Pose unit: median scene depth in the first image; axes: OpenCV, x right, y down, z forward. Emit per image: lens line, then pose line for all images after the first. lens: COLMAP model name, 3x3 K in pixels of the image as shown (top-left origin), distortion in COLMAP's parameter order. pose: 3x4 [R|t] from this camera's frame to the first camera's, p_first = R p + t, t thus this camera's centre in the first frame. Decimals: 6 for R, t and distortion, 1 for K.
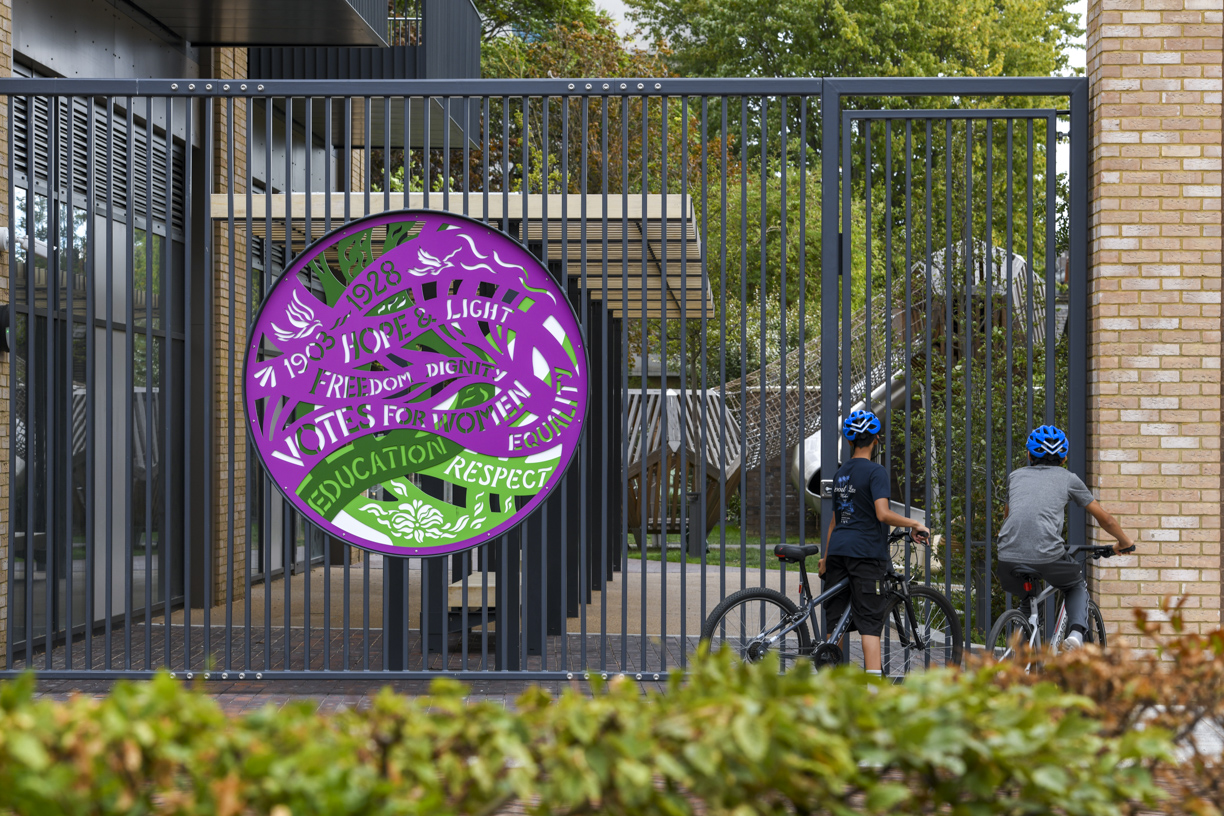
lens RADIAL K [[3290.3, 0, 612.0], [0, 3290.3, 408.0], [0, 0, 1]] dist [0.071650, 0.055845]
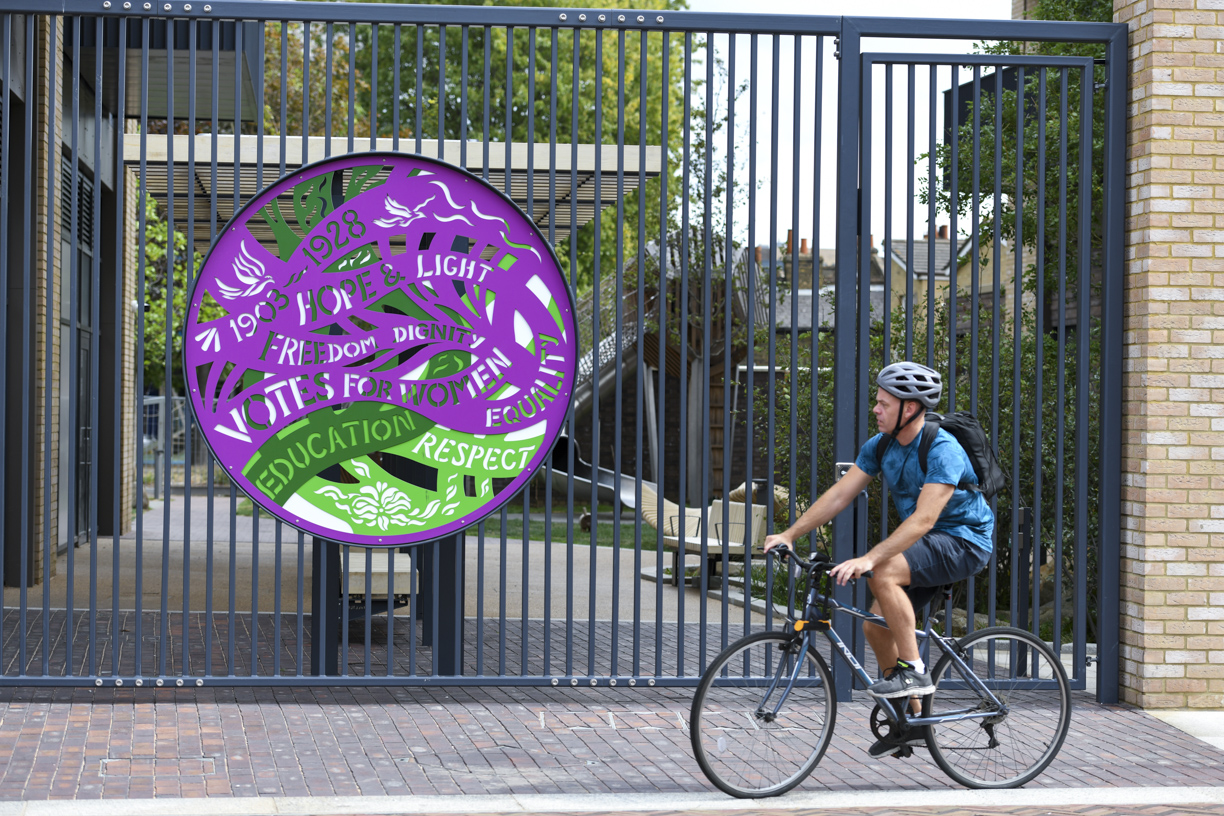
lens RADIAL K [[2826.2, 0, 612.0], [0, 2826.2, 408.0], [0, 0, 1]] dist [-0.034881, 0.354743]
pose [[0.989014, 0.009913, 0.147490, -0.109872], [-0.011064, 0.999914, 0.006985, 0.002200], [-0.147408, -0.008540, 0.989039, 0.244141]]
